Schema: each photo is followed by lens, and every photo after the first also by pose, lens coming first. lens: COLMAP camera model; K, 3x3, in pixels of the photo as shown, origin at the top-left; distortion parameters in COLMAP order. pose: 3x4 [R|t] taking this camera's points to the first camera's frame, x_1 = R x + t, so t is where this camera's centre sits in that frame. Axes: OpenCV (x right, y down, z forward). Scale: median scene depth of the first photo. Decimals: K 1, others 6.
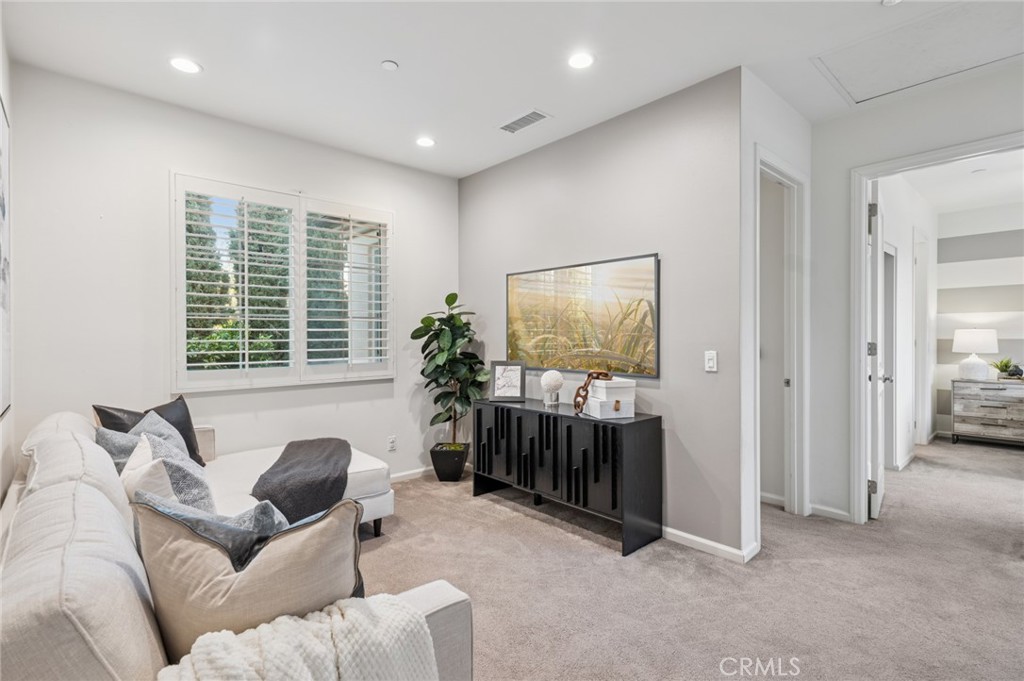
lens RADIAL K [[497.4, 0, 511.8], [0, 497.4, 338.2], [0, 0, 1]] dist [0.021249, 0.000219]
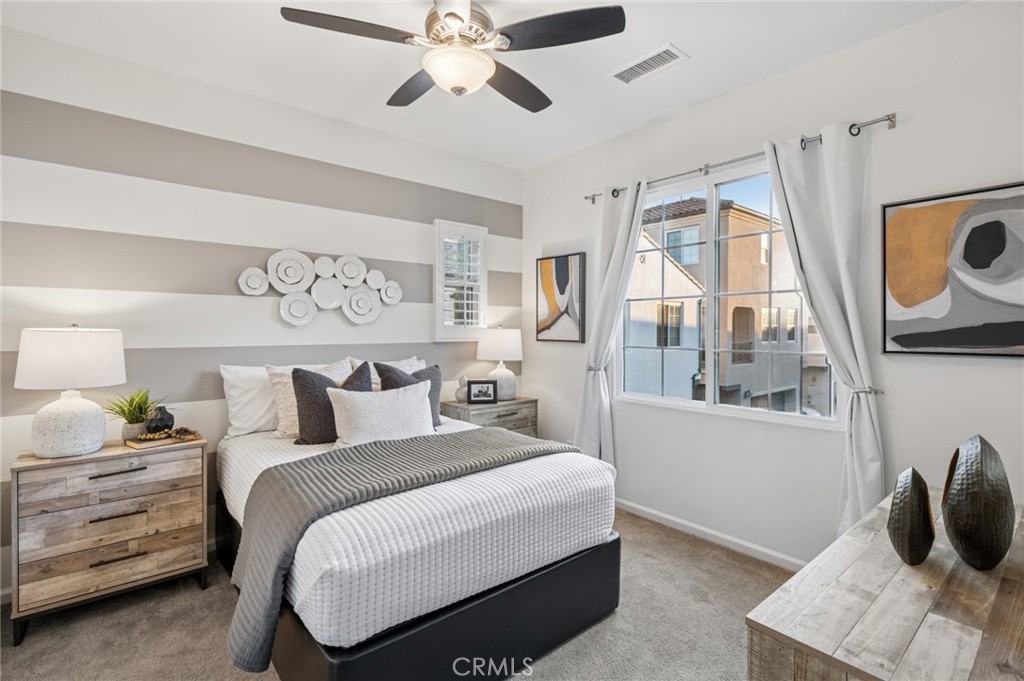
lens RADIAL K [[479.0, 0, 512.5], [0, 479.0, 333.6], [0, 0, 1]] dist [0.001770, 0.000800]
pose [[0.059143, 0.003773, 0.998242, 0.564652], [0.014720, 0.999881, -0.004651, -0.005745], [-0.998141, 0.014969, 0.059080, 0.640097]]
